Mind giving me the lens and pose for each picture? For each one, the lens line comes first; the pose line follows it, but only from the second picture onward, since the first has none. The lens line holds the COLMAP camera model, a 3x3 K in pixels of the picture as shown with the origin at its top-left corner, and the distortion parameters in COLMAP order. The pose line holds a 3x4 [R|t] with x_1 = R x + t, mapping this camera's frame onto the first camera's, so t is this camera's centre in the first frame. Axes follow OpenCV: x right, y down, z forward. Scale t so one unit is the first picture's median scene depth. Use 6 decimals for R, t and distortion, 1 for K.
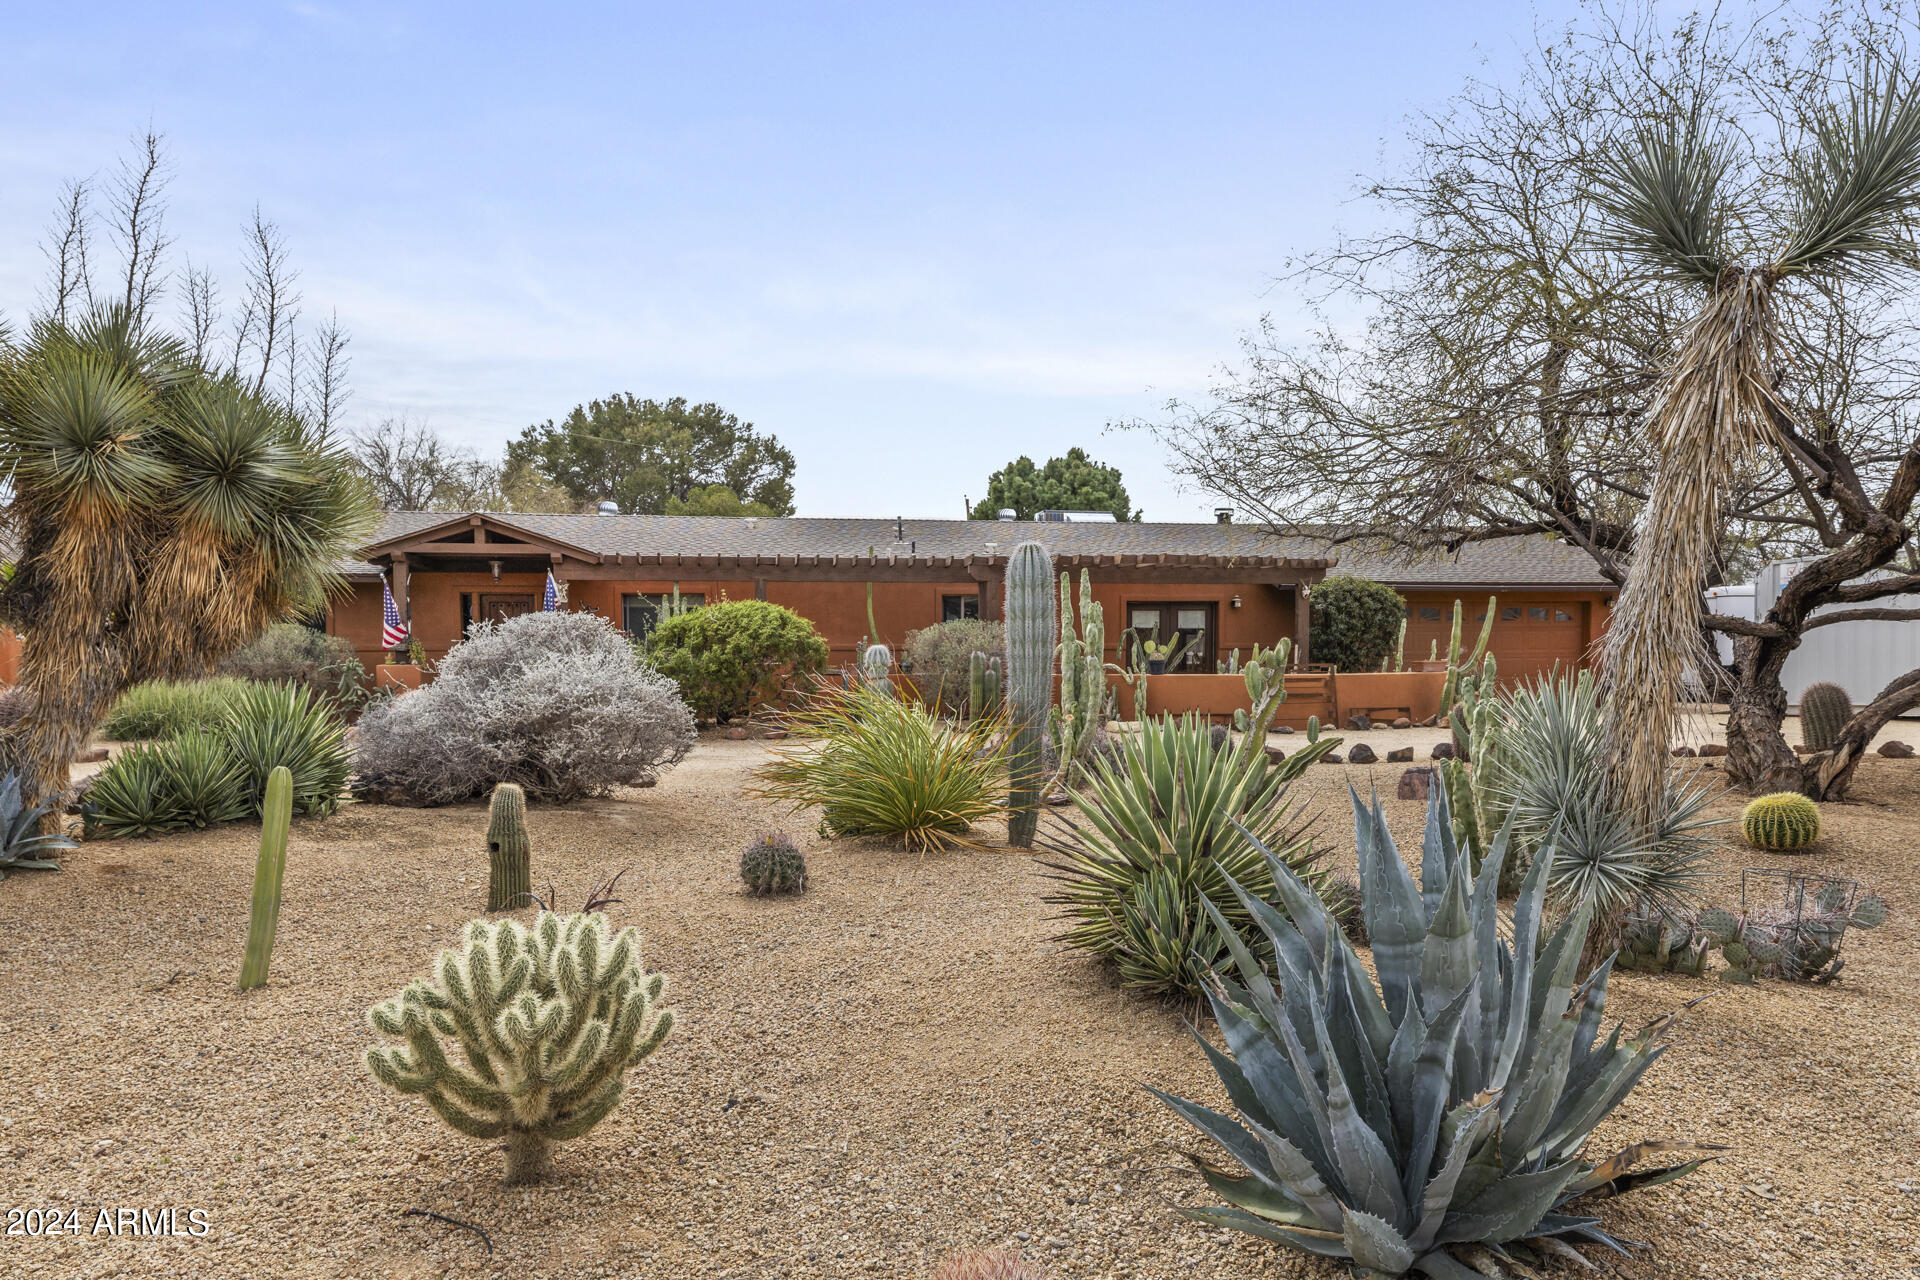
lens RADIAL K [[1257.7, 0, 951.7], [0, 1257.7, 653.0], [0, 0, 1]] dist [-0.007507, -0.001139]
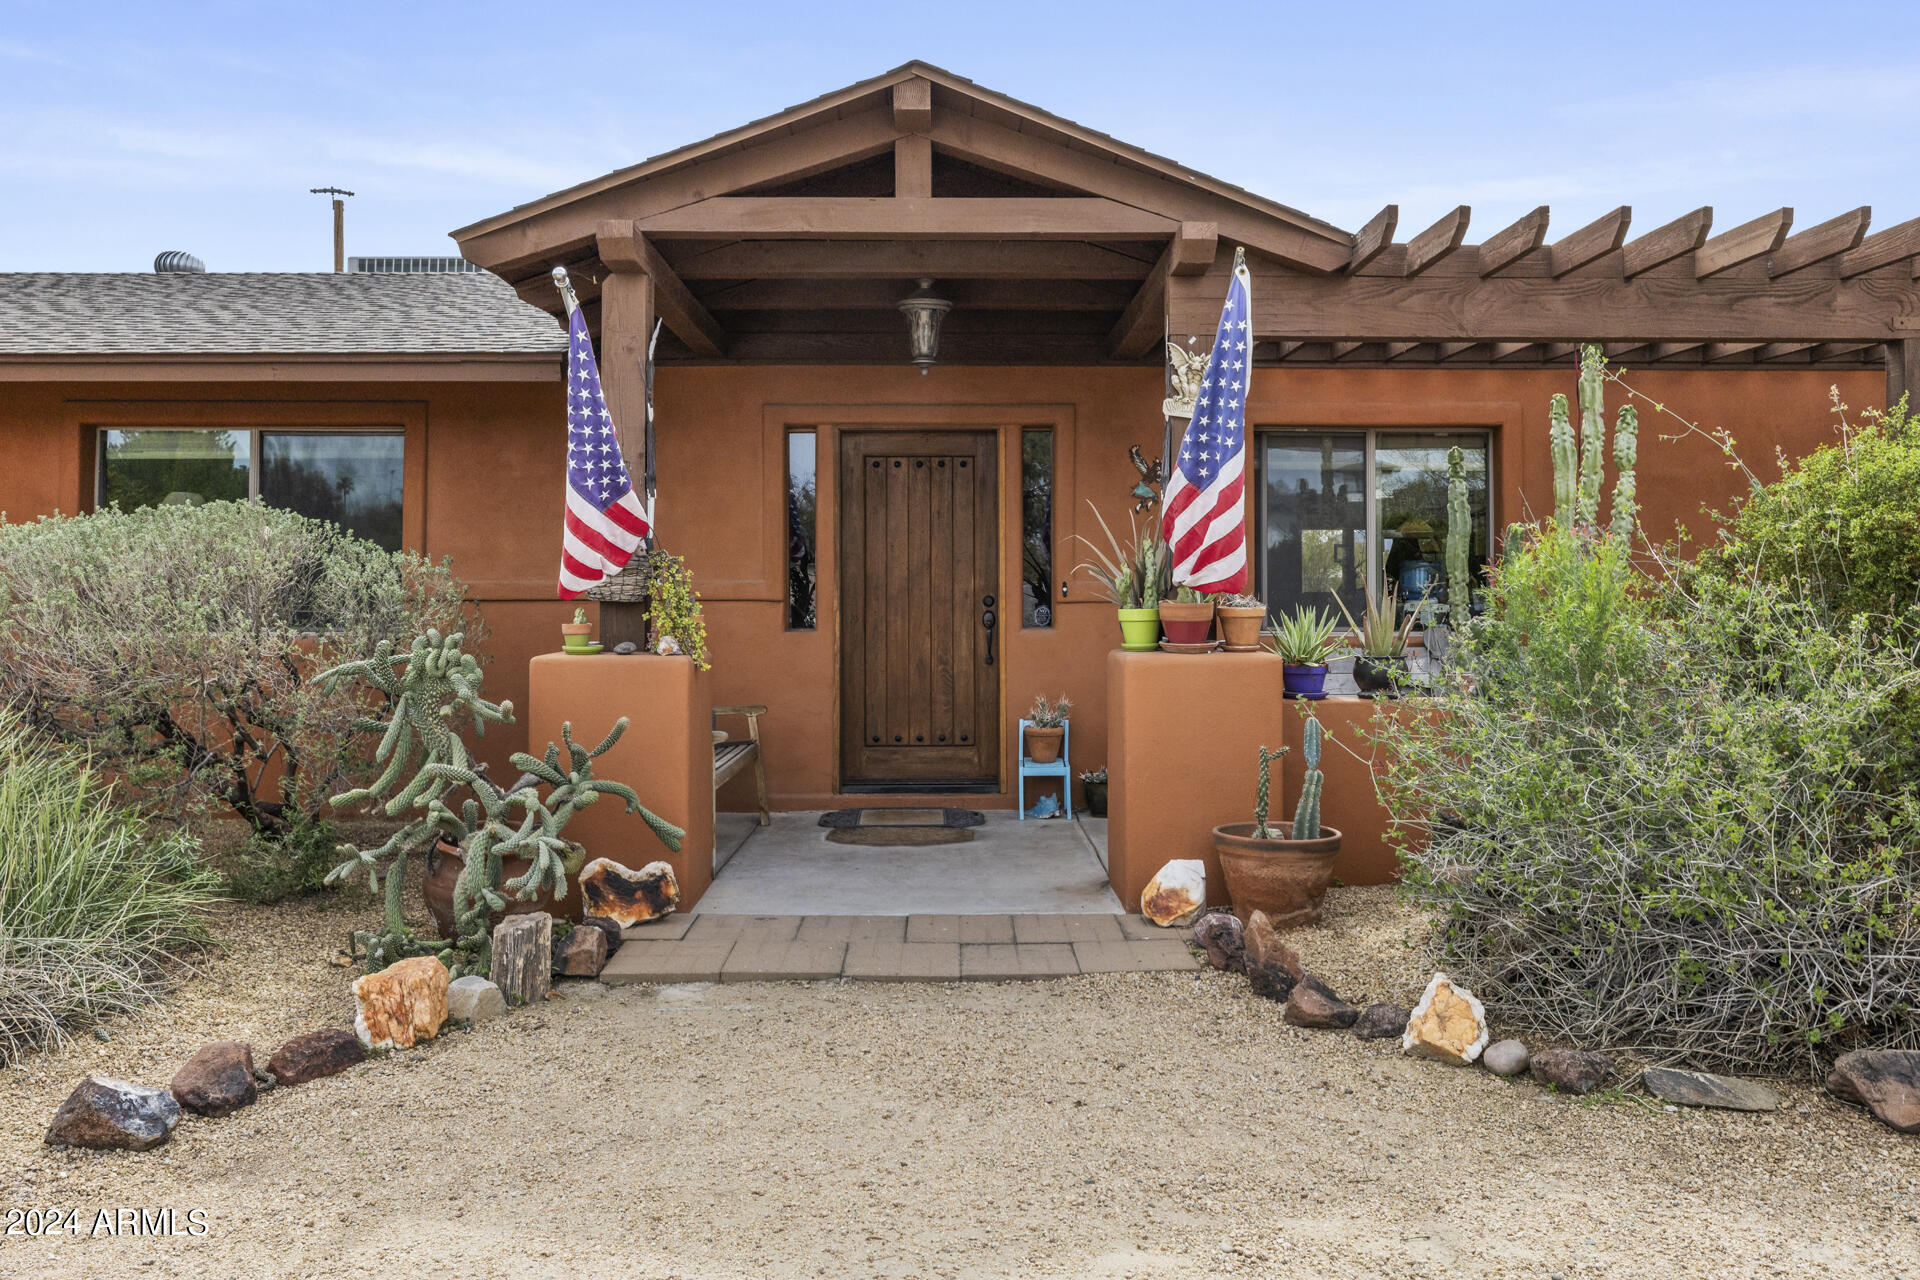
lens RADIAL K [[1471.1, 0, 981.6], [0, 1471.1, 531.5], [0, 0, 1]] dist [0.002078, 0.001036]
pose [[0.989128, -0.004159, -0.146996, -0.296453], [-0.003810, 0.998540, -0.053890, 0.000250], [0.147005, 0.053864, 0.987668, 0.655357]]
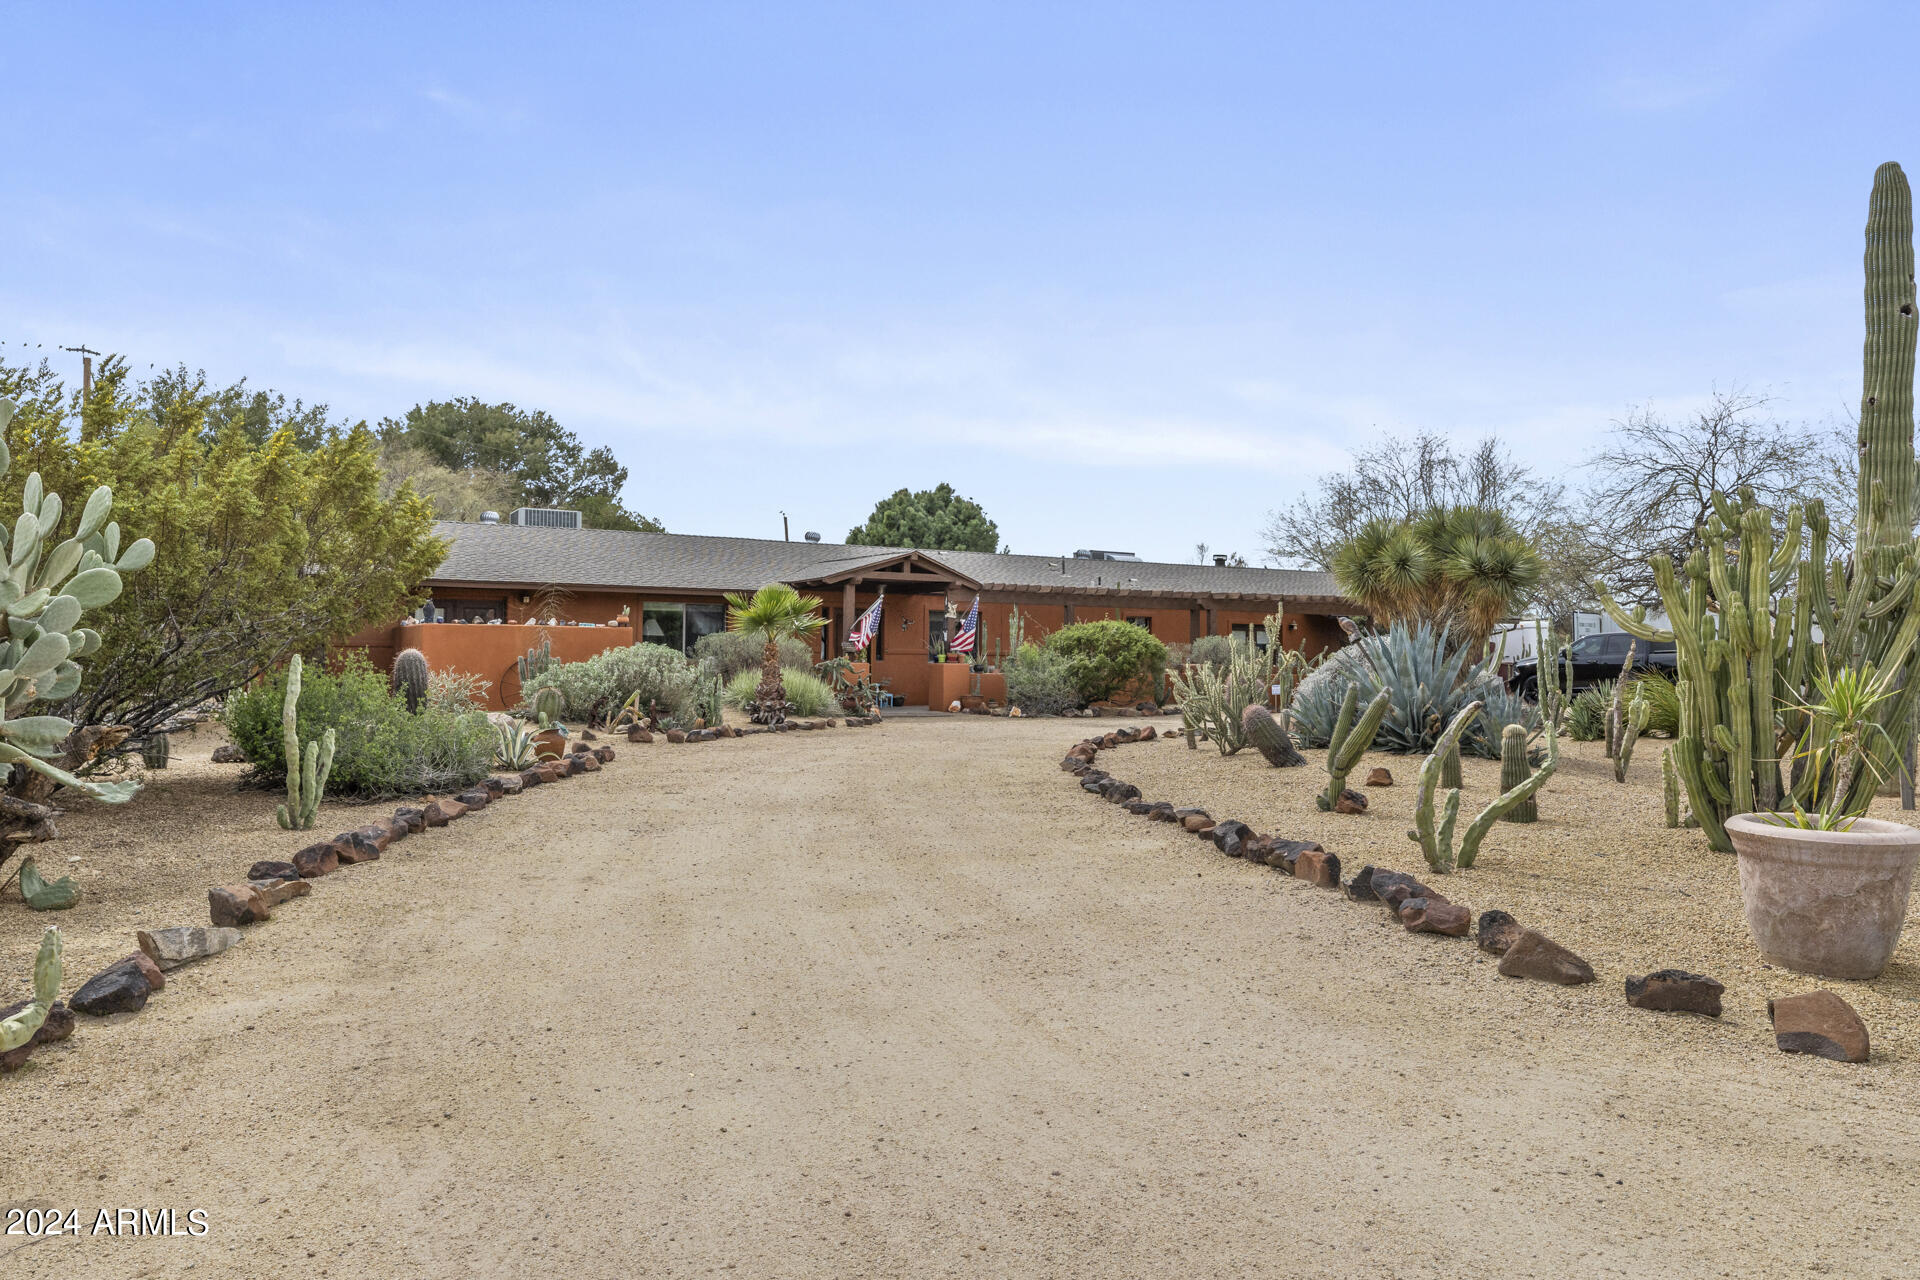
lens RADIAL K [[1370.8, 0, 966.3], [0, 1370.8, 644.5], [0, 0, 1]] dist [0.002246, 0.000377]
pose [[0.934154, 0.014086, 0.356593, -0.789293], [-0.006684, 0.999736, -0.021982, 0.020223], [-0.356808, 0.018151, 0.934001, -0.373035]]
